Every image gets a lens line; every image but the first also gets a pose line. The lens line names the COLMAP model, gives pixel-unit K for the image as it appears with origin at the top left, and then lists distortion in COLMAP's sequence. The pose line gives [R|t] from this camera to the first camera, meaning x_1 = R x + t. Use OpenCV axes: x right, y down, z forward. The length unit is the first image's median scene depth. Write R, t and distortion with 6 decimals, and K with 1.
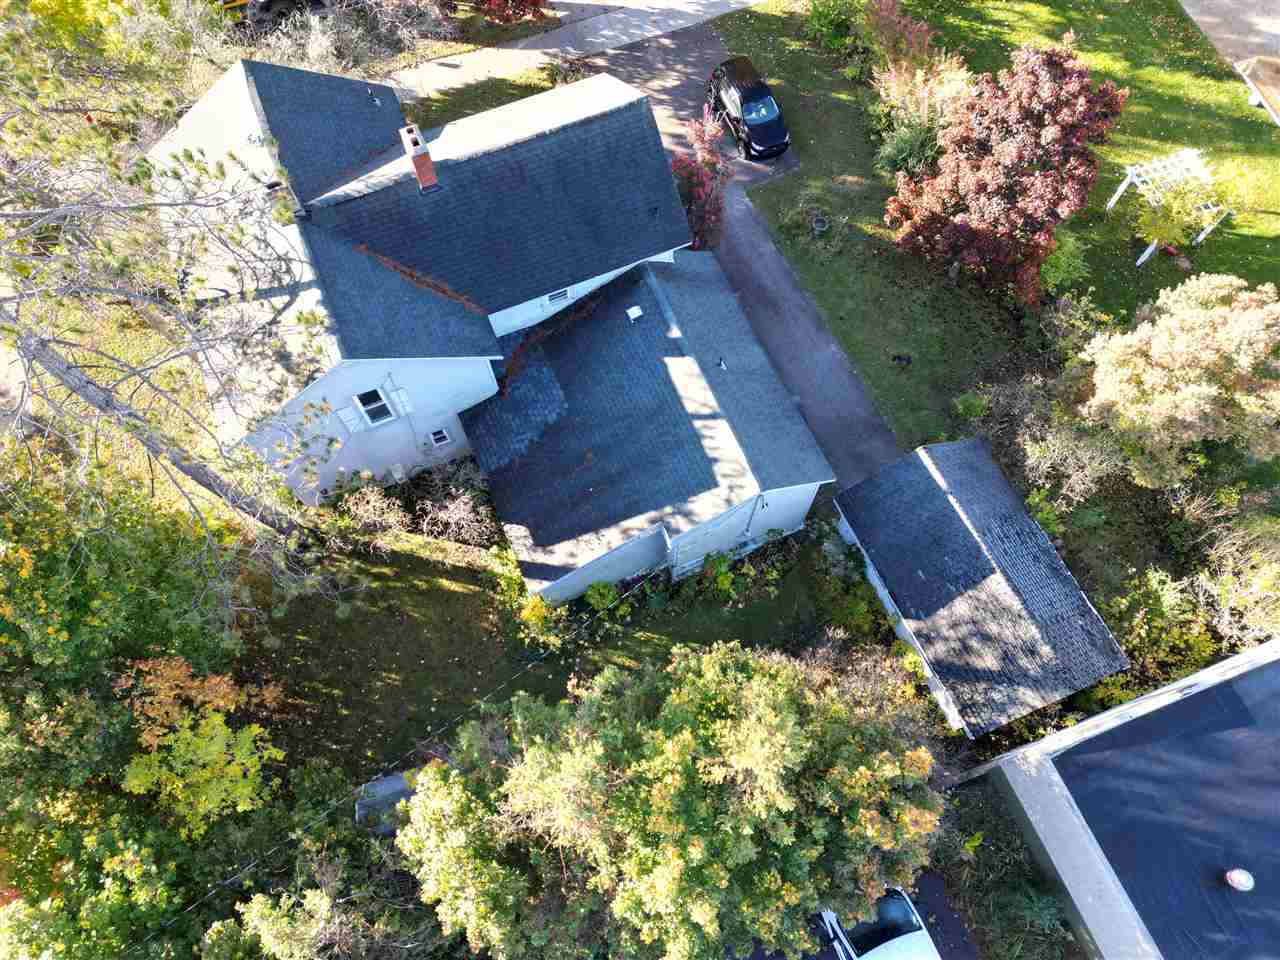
lens RADIAL K [[880.7, 0, 639.2], [0, 880.7, 494.5], [0, 0, 1]] dist [0.008266, 0.003303]
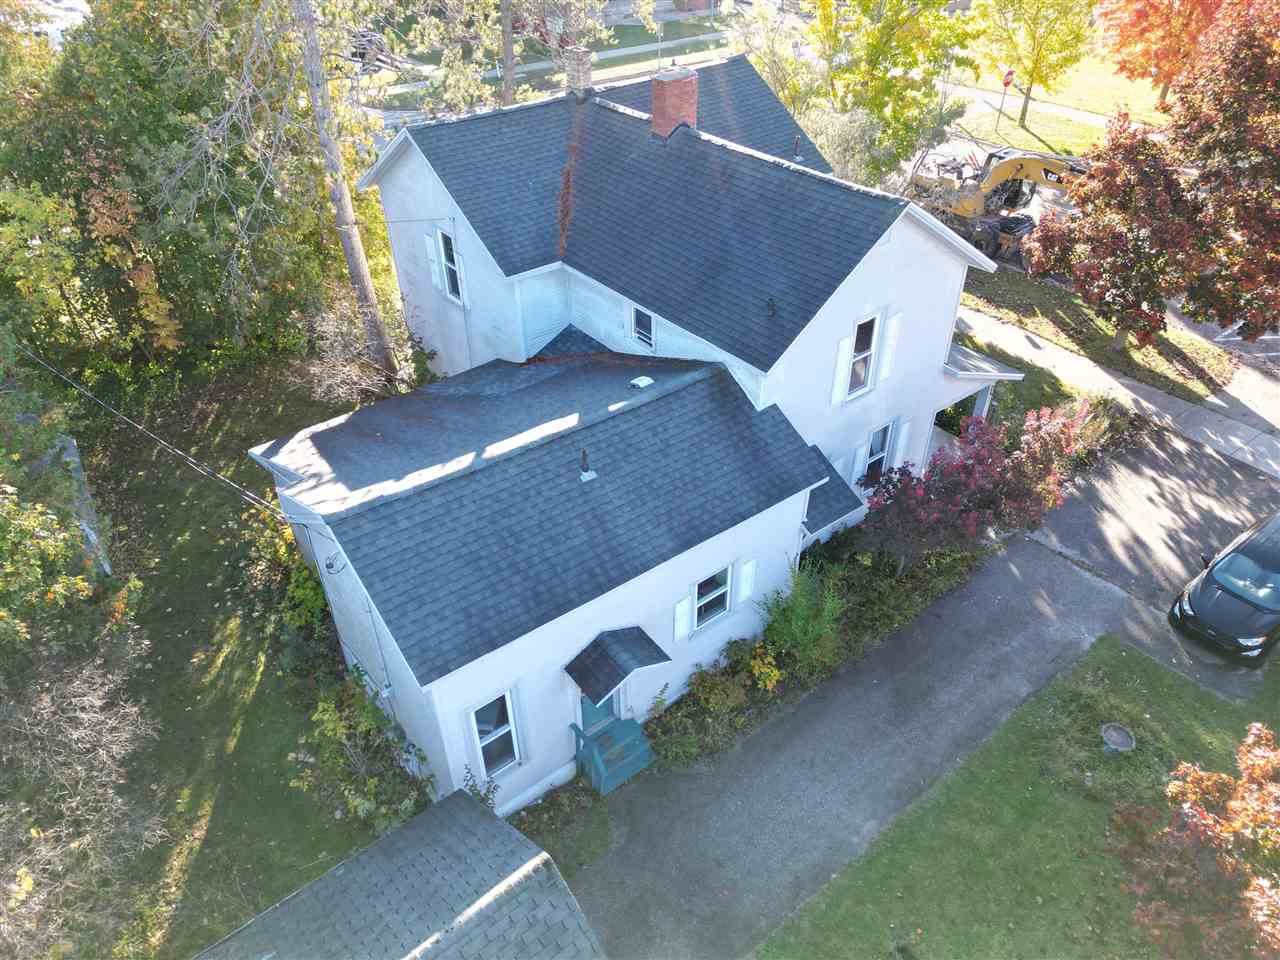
lens RADIAL K [[880.7, 0, 639.2], [0, 880.7, 494.5], [0, 0, 1]] dist [0.008266, 0.003303]
pose [[0.257681, 0.574991, -0.776522, 0.399630], [-0.889588, 0.454864, 0.041612, -0.136666], [0.377138, 0.680062, 0.628715, 0.453160]]
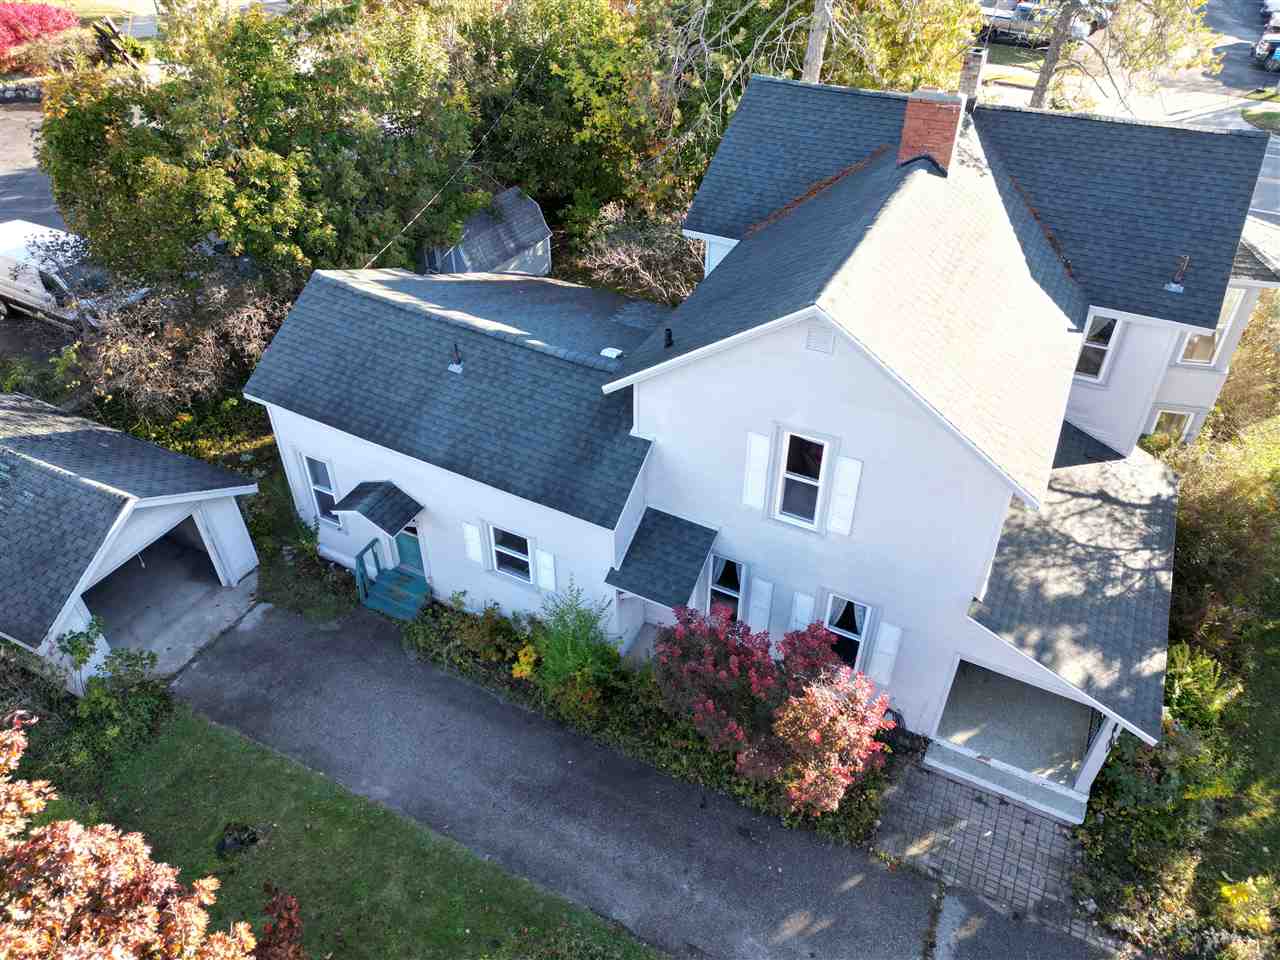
lens RADIAL K [[880.7, 0, 639.2], [0, 880.7, 494.5], [0, 0, 1]] dist [0.008266, 0.003303]
pose [[-0.770403, 0.390027, -0.504340, 0.254906], [-0.597222, -0.164580, 0.785009, -0.533514], [0.223171, 0.905976, 0.359725, 0.611126]]
